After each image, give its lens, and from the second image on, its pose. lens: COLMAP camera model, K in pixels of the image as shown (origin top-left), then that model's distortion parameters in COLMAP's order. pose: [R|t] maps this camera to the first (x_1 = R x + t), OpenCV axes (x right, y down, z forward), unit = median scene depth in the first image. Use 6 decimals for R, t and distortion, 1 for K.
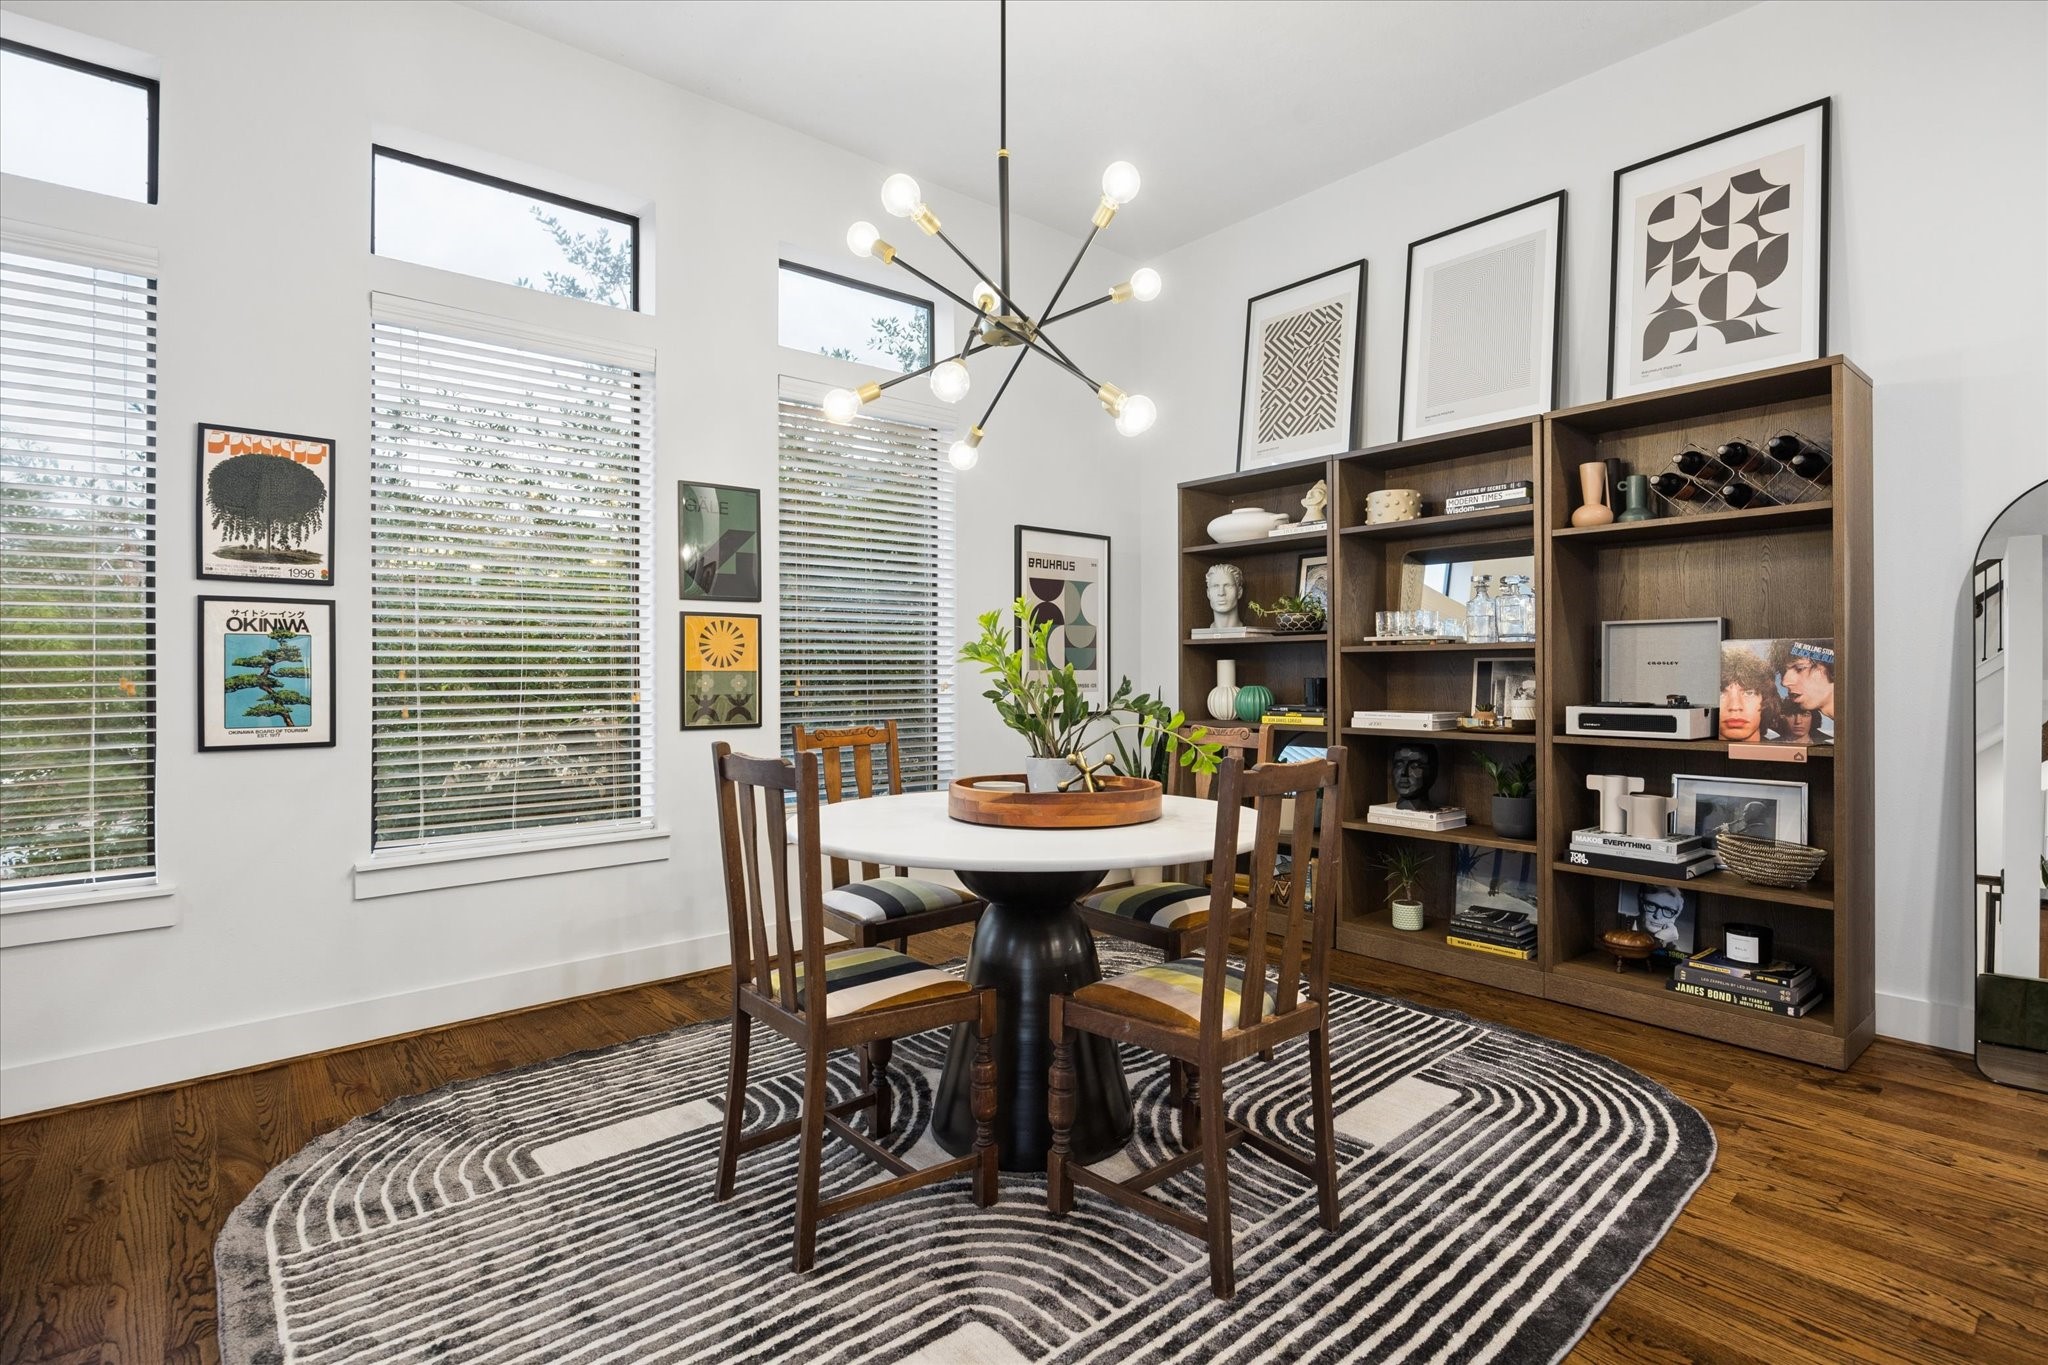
lens RADIAL K [[964.2, 0, 1018.7], [0, 964.2, 669.3], [0, 0, 1]] dist [-0.001234, -0.000112]
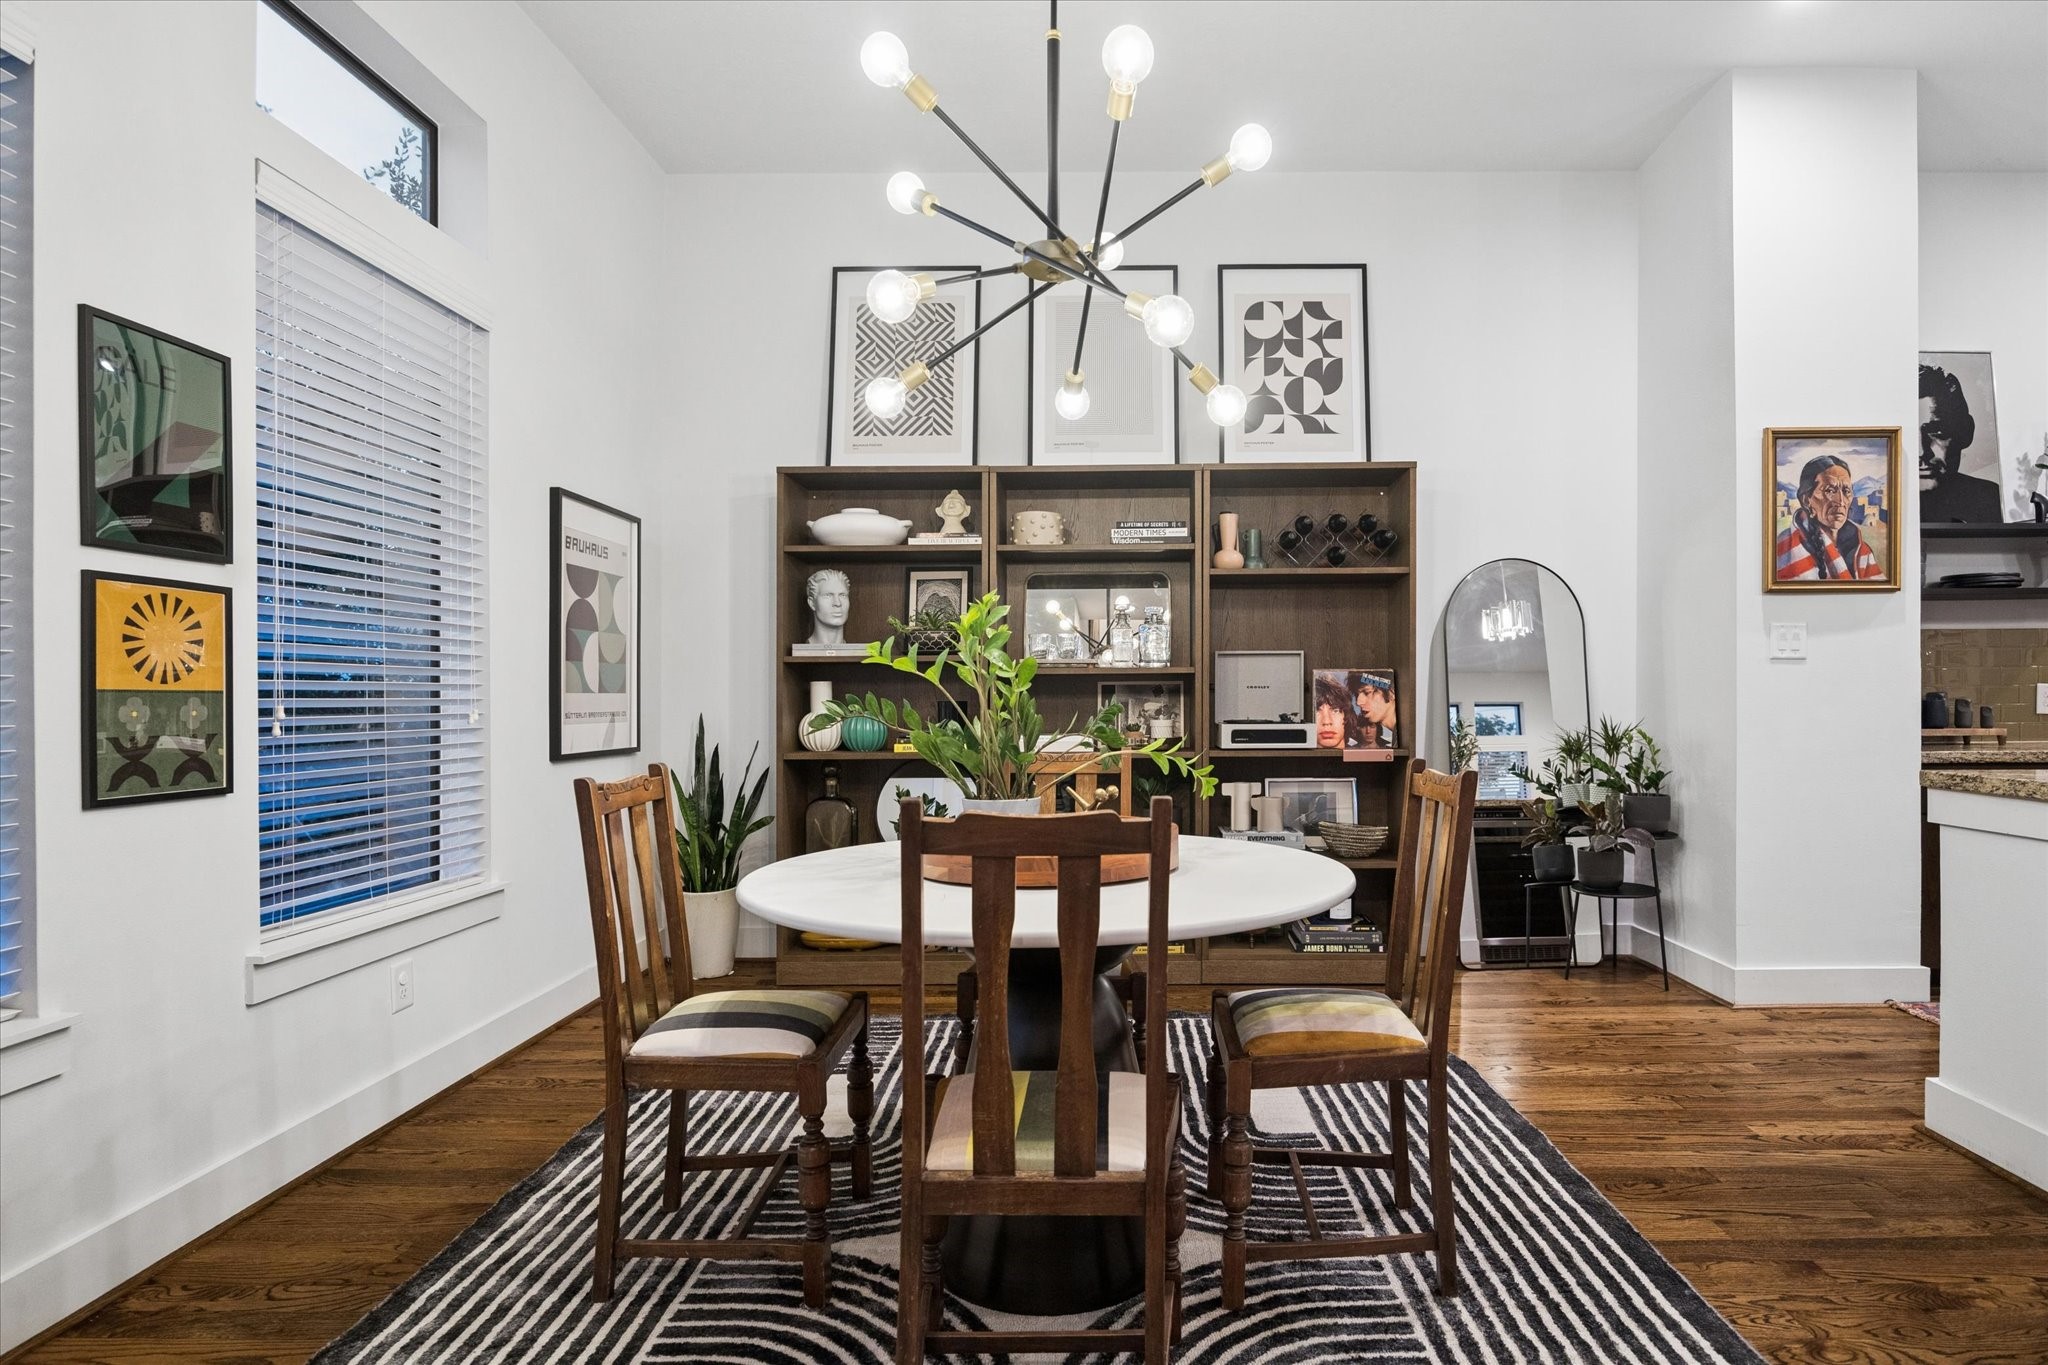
lens RADIAL K [[1061.5, 0, 1031.2], [0, 1061.5, 709.2], [0, 0, 1]] dist [-0.004084, -0.001591]
pose [[0.666388, -0.007543, 0.745567, -0.478410], [0.000539, 0.999953, 0.009635, 0.007668], [-0.745605, -0.006018, 0.666361, 0.302965]]
